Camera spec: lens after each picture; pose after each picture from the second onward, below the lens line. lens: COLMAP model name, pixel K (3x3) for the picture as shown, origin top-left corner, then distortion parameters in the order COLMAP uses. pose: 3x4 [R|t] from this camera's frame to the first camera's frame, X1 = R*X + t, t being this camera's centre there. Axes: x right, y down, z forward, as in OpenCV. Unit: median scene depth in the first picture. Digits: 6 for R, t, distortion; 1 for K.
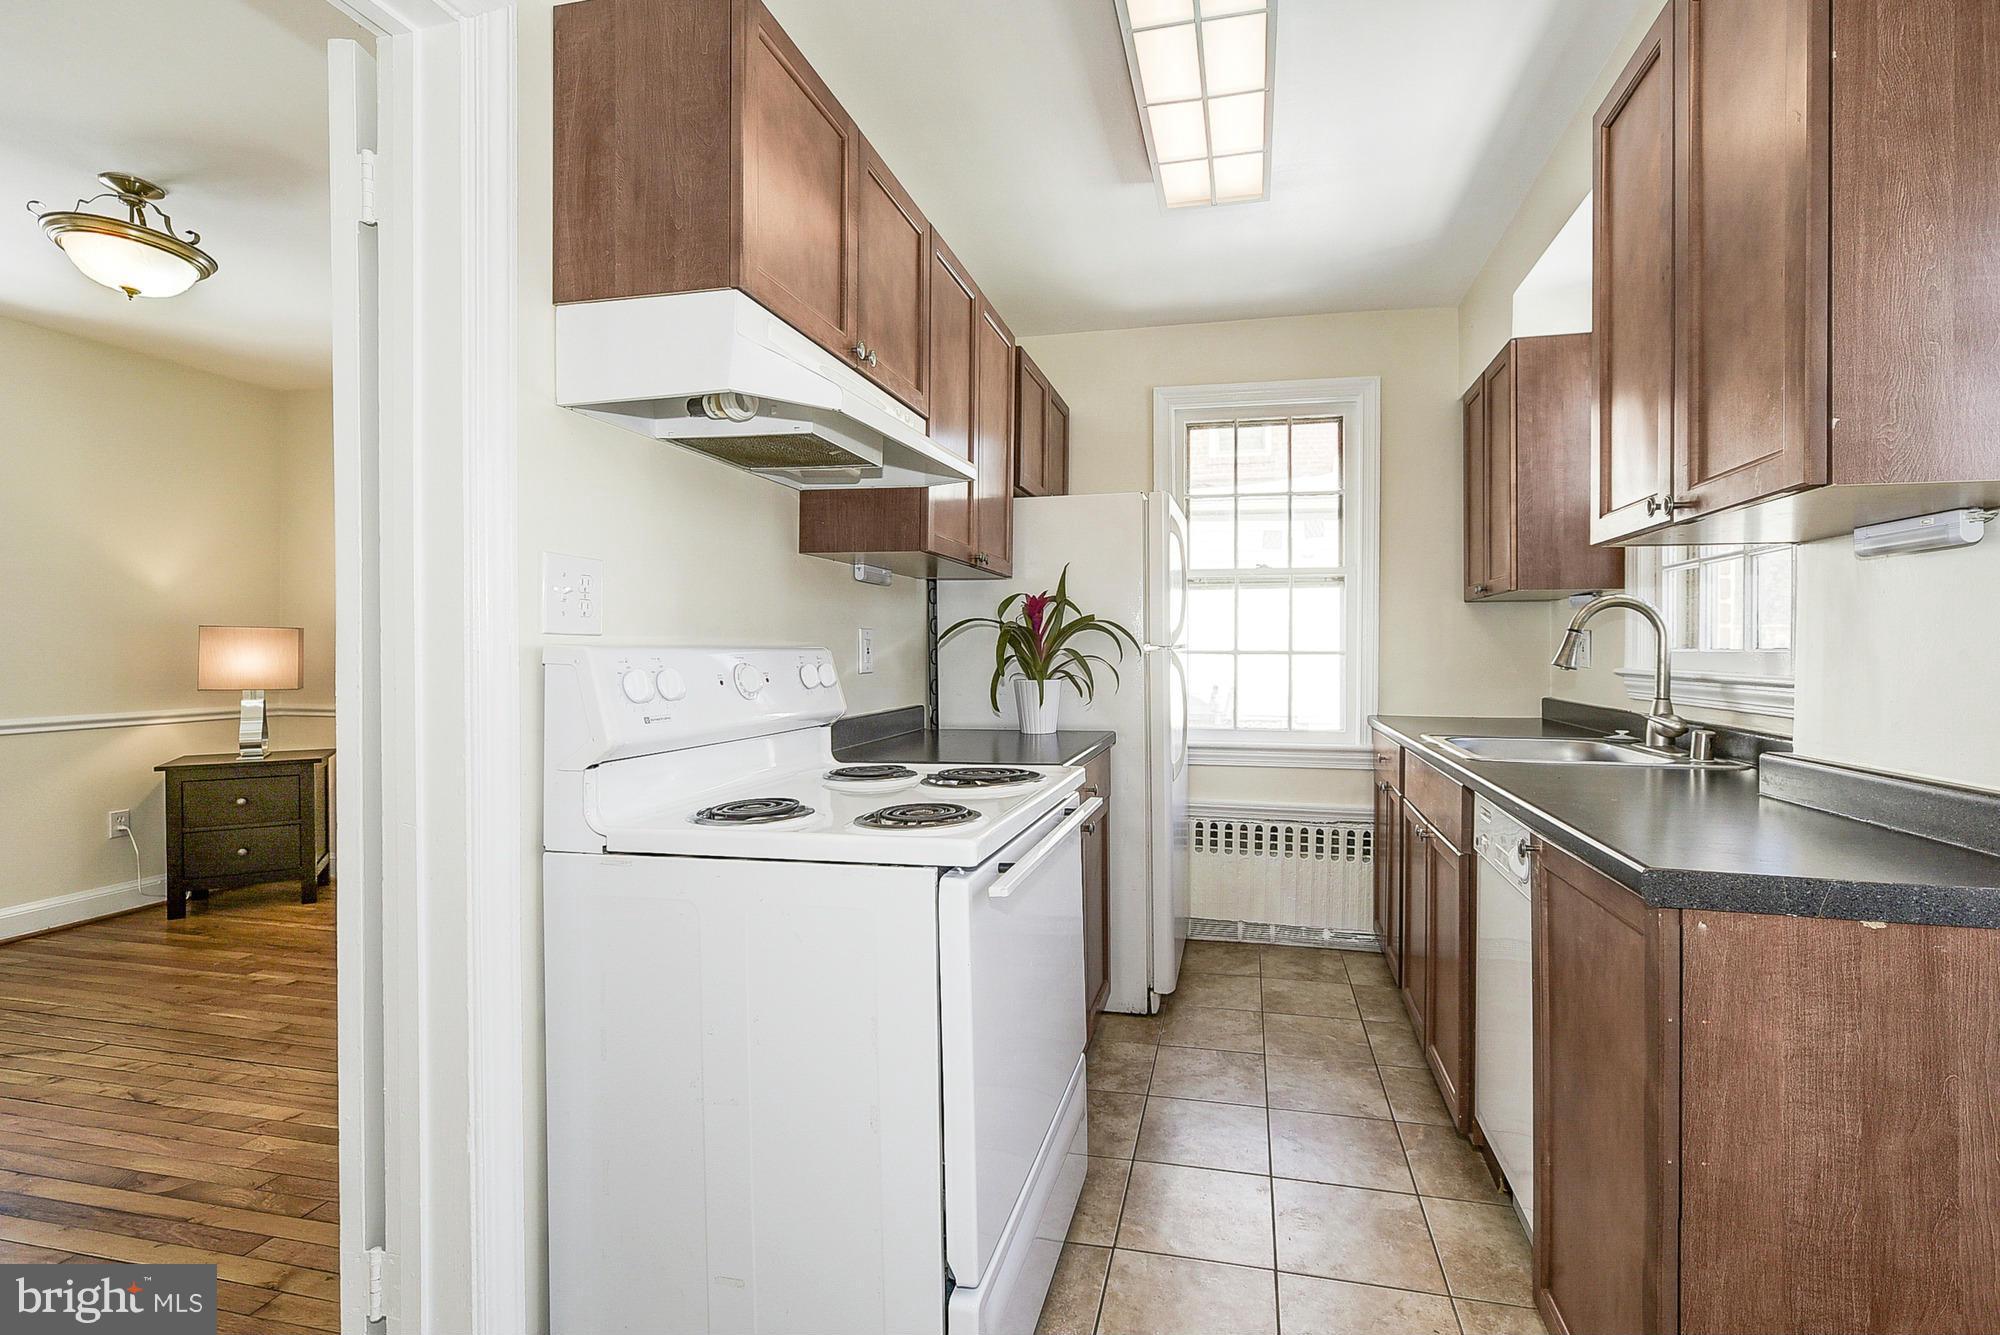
lens RADIAL K [[897.0, 0, 1049.0], [0, 897.0, 649.2], [0, 0, 1]] dist [0.002815, 0.004122]
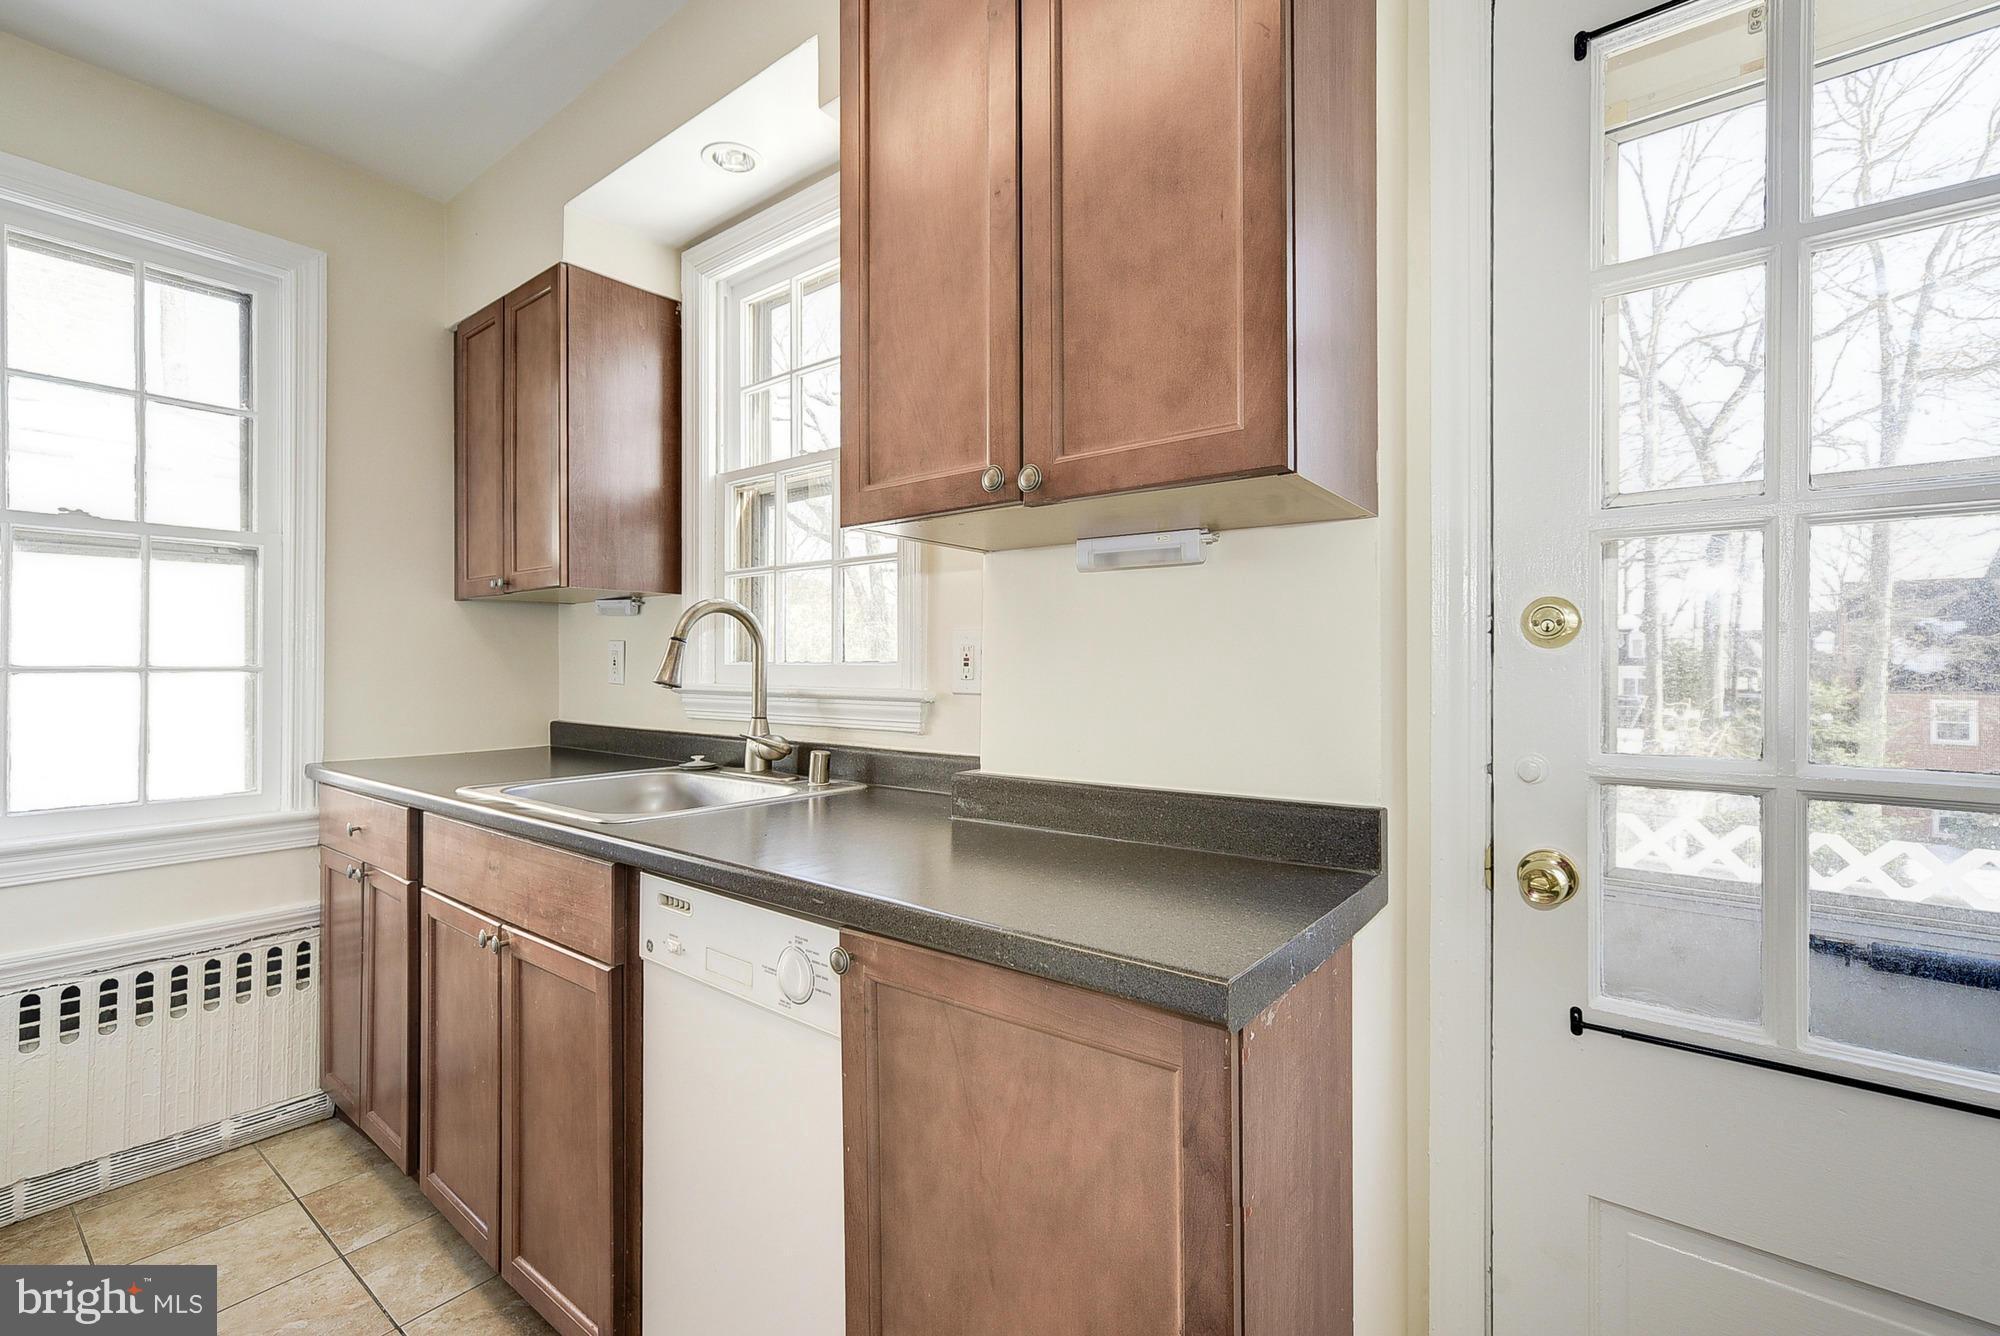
lens RADIAL K [[897.0, 0, 1019.8], [0, 897.0, 663.9], [0, 0, 1]] dist [0.002815, 0.004122]
pose [[0.438829, -0.002695, 0.898566, -0.008751], [0.001898, 0.999996, 0.002072, -0.000210], [-0.898568, 0.000796, 0.438833, 0.289943]]
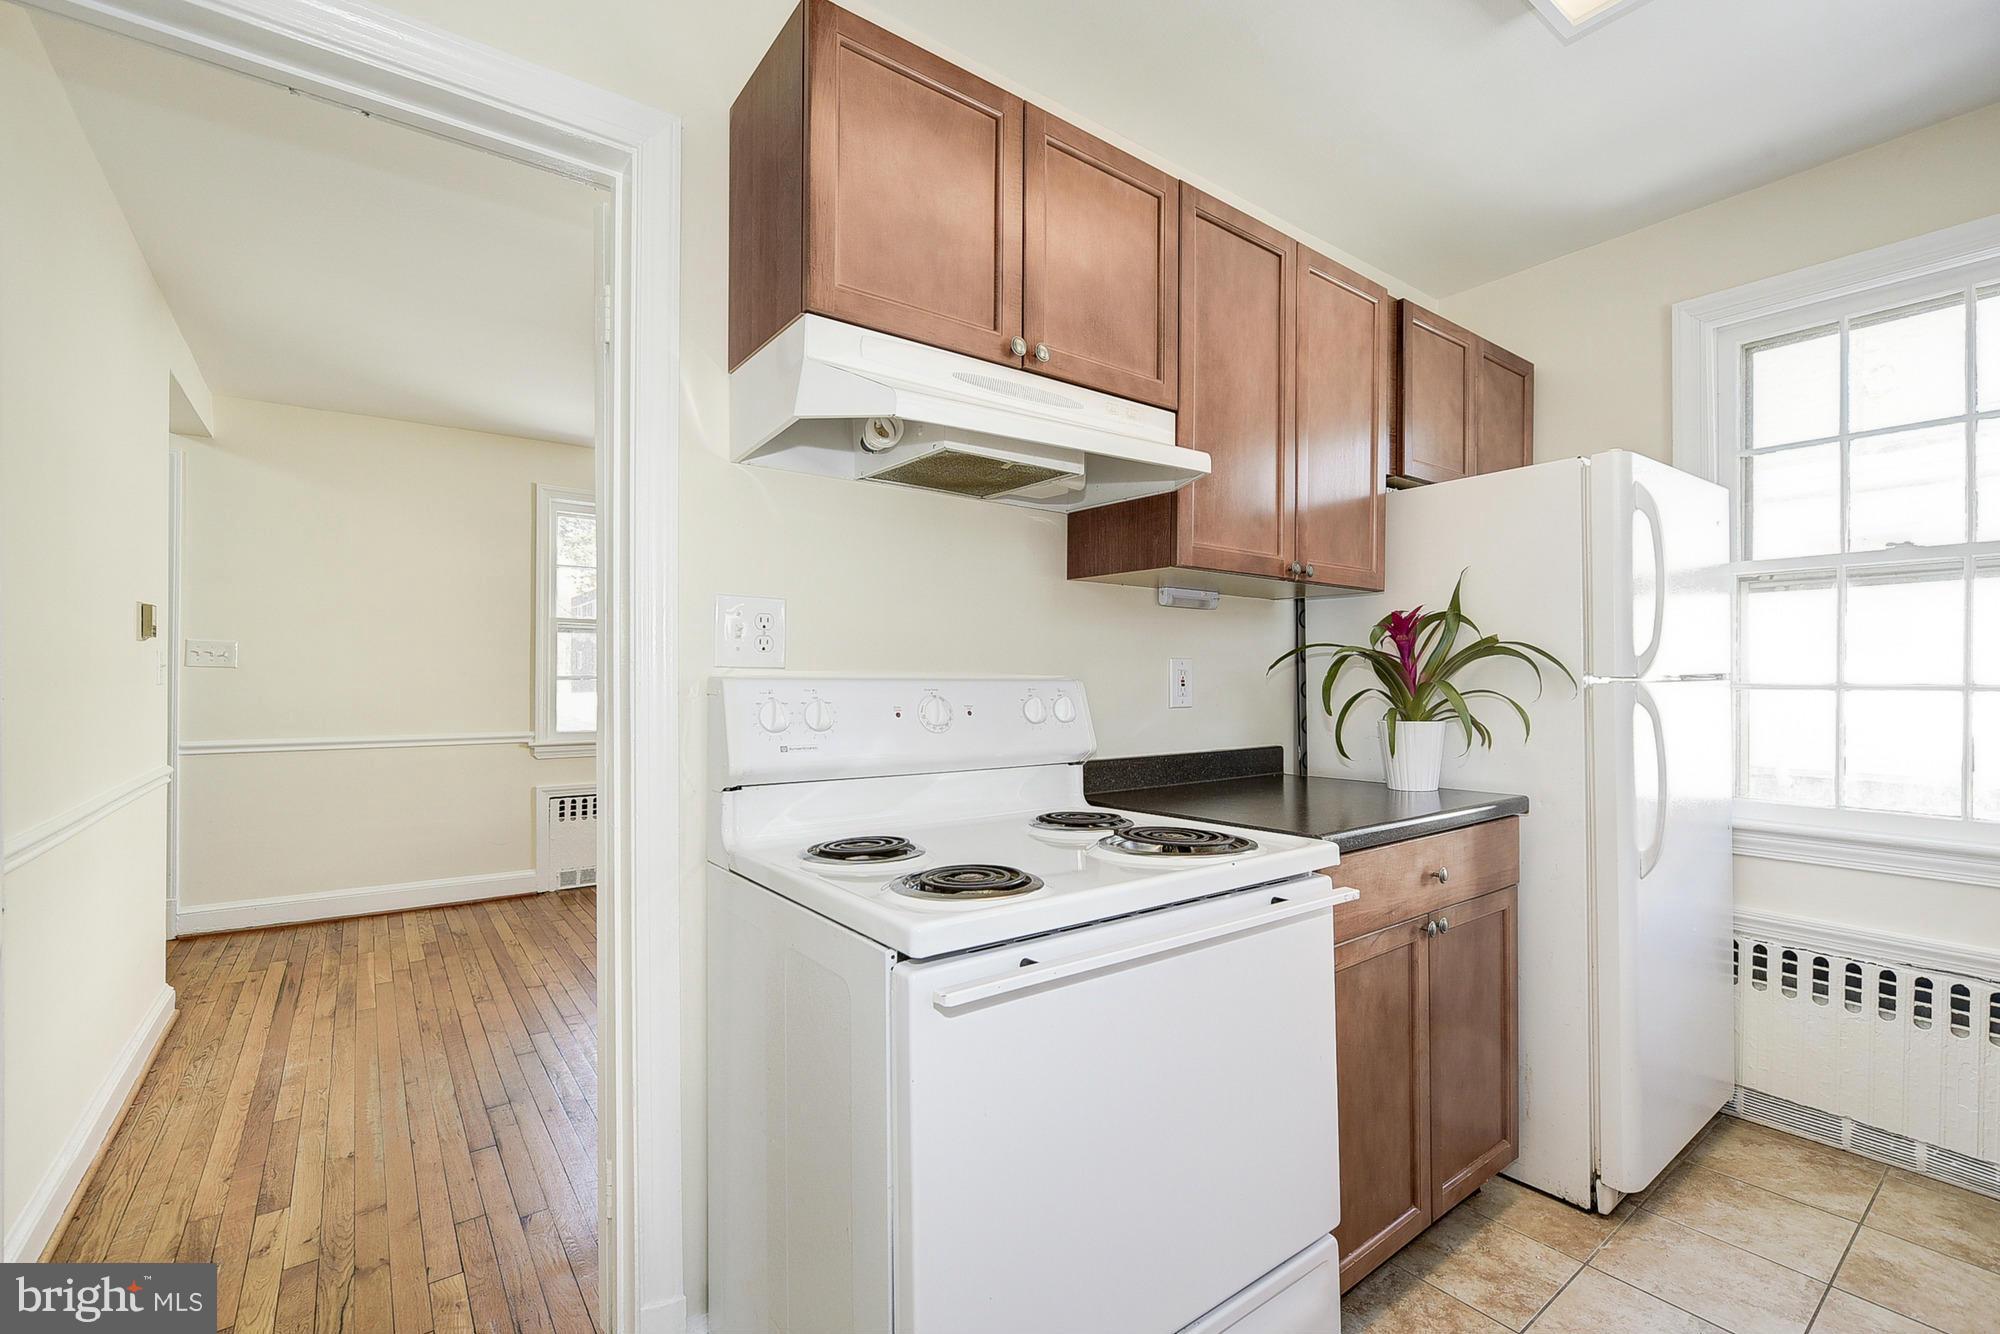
lens RADIAL K [[845.5, 0, 990.1], [0, 845.5, 677.6], [0, 0, 1]] dist [0.007733, -0.001081]
pose [[0.758364, -0.000747, -0.651830, 0.181029], [-0.001382, 0.999995, -0.002753, -0.000880], [0.651829, 0.002989, 0.758360, 0.195629]]
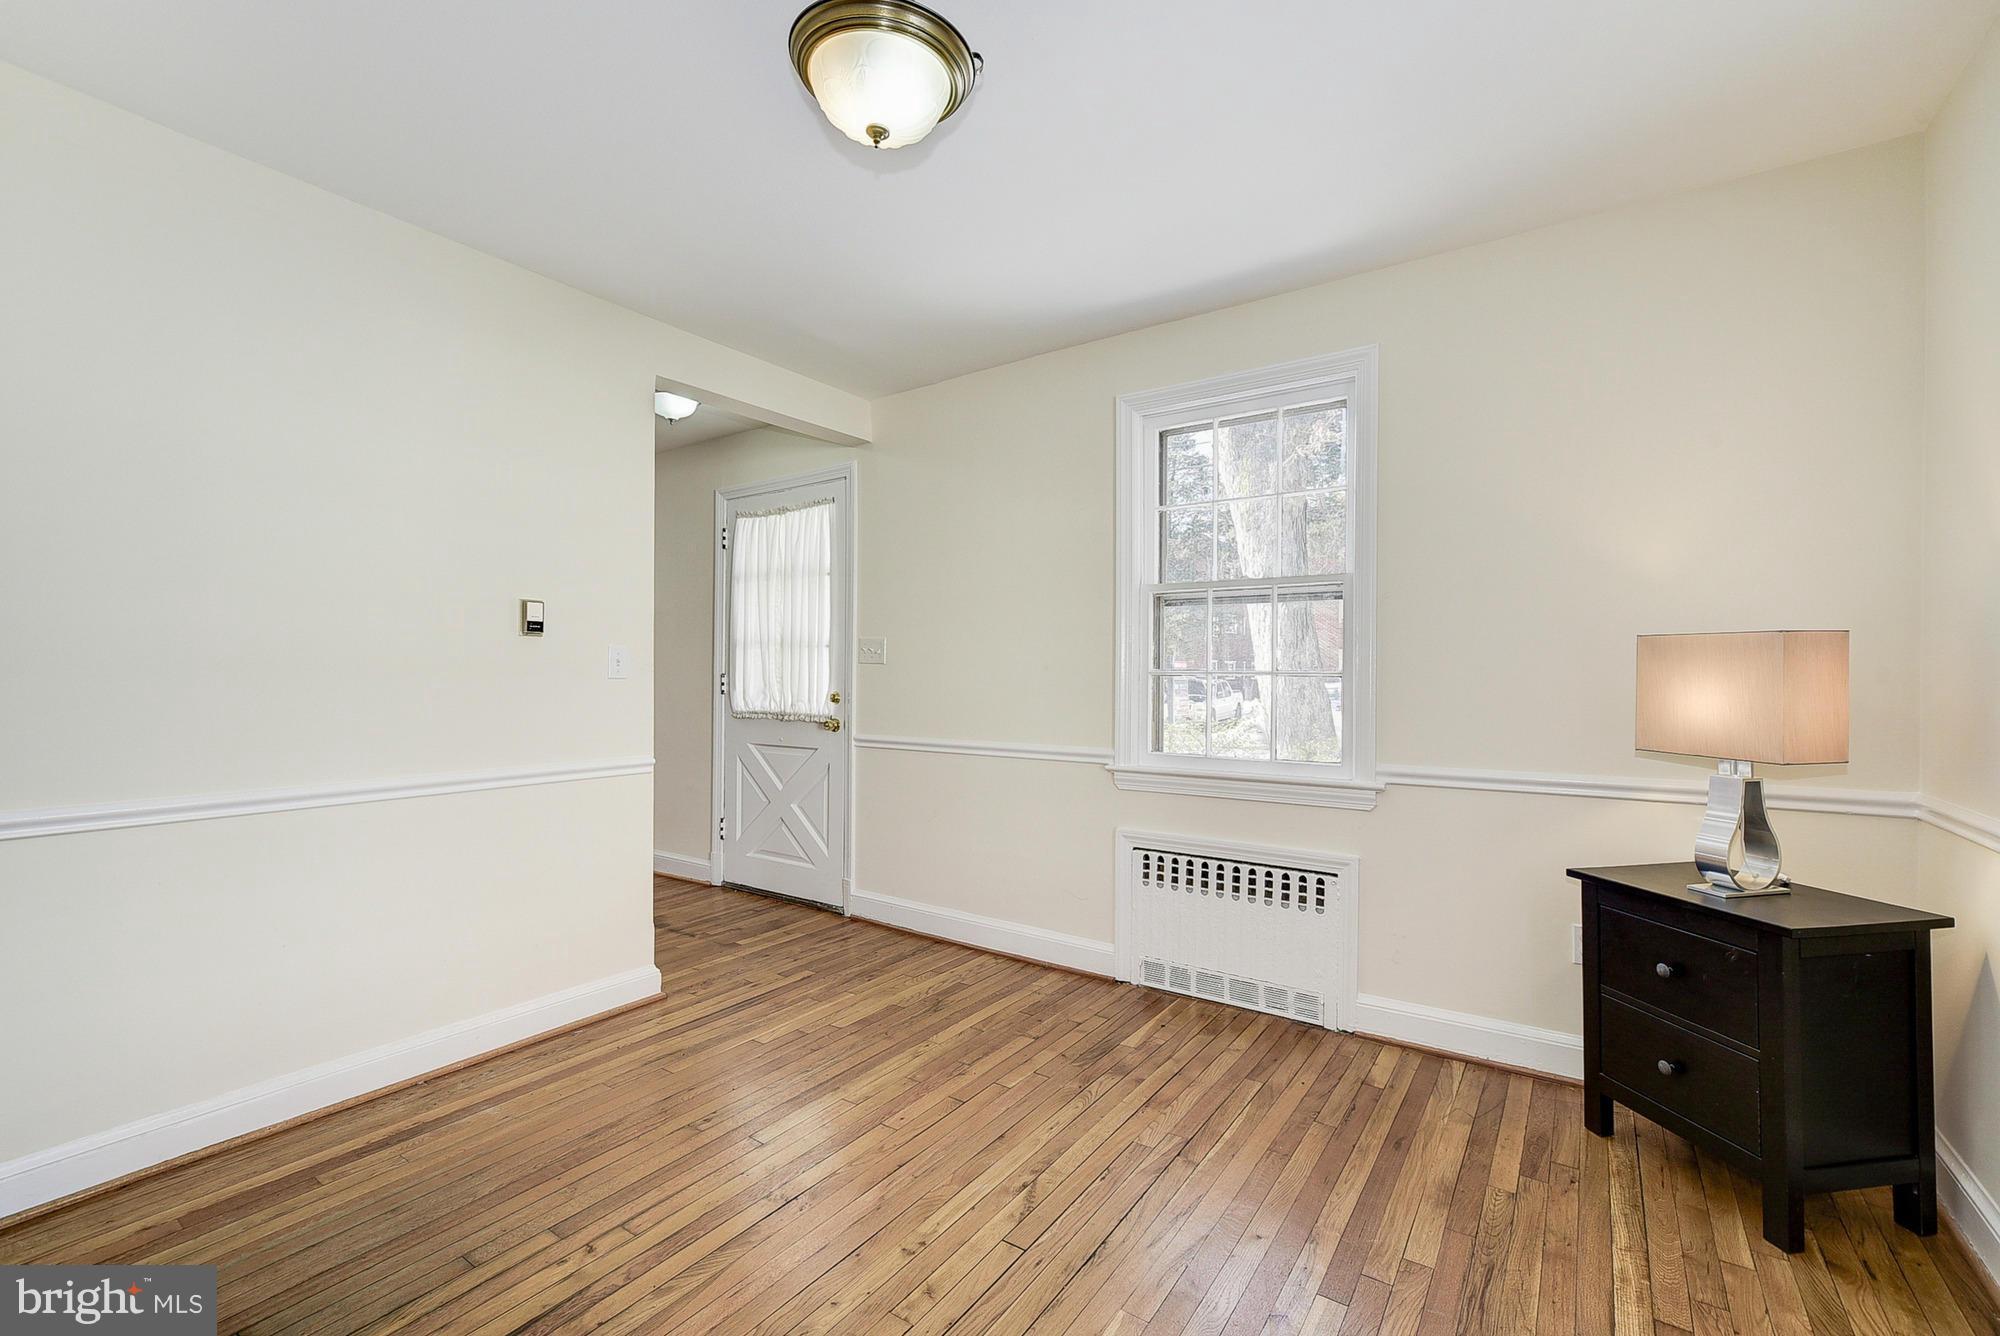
lens RADIAL K [[845.5, 0, 1025.3], [0, 845.5, 681.0], [0, 0, 1]] dist [0.007733, -0.001081]
pose [[-0.379350, 0.002663, -0.925250, -0.402350], [-0.003856, 0.999983, 0.004459, 0.002117], [0.925245, 0.005259, -0.379333, 1.122156]]
